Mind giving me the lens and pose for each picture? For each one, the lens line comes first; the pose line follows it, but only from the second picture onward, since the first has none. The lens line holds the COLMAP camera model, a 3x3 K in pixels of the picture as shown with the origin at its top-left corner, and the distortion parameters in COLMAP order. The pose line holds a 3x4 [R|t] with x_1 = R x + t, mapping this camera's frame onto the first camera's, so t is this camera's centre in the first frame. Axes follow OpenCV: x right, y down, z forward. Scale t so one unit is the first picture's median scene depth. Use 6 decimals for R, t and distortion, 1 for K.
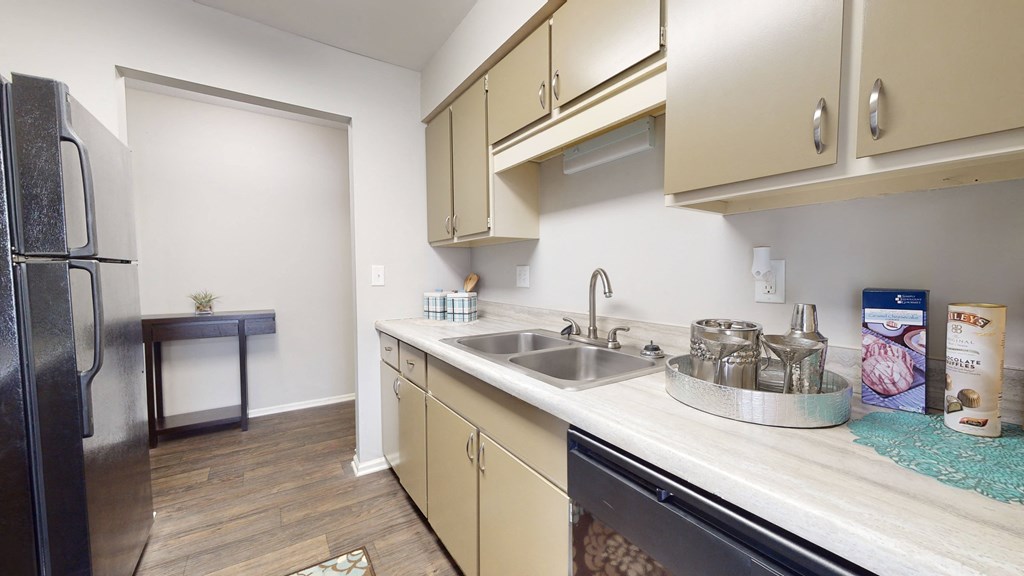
lens RADIAL K [[352.9, 0, 514.7], [0, 352.9, 289.5], [0, 0, 1]] dist [0.000471, 0.000078]
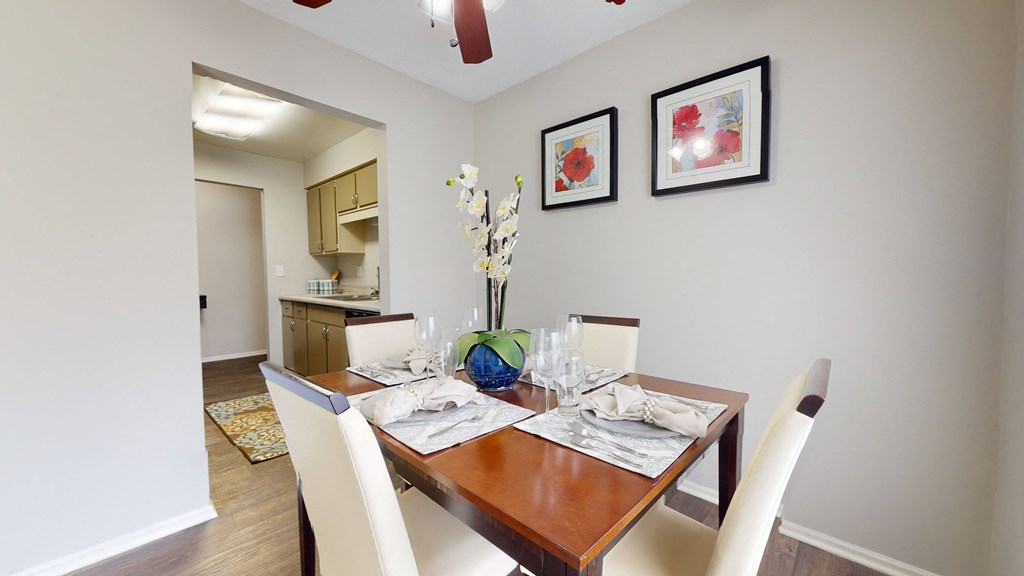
lens RADIAL K [[352.9, 0, 504.2], [0, 352.9, 284.3], [0, 0, 1]] dist [0.000471, 0.000078]
pose [[0.973227, -0.016100, 0.229281, 0.438723], [0.018103, 0.999814, -0.006637, 0.081258], [-0.229131, 0.010610, 0.973338, -1.408397]]
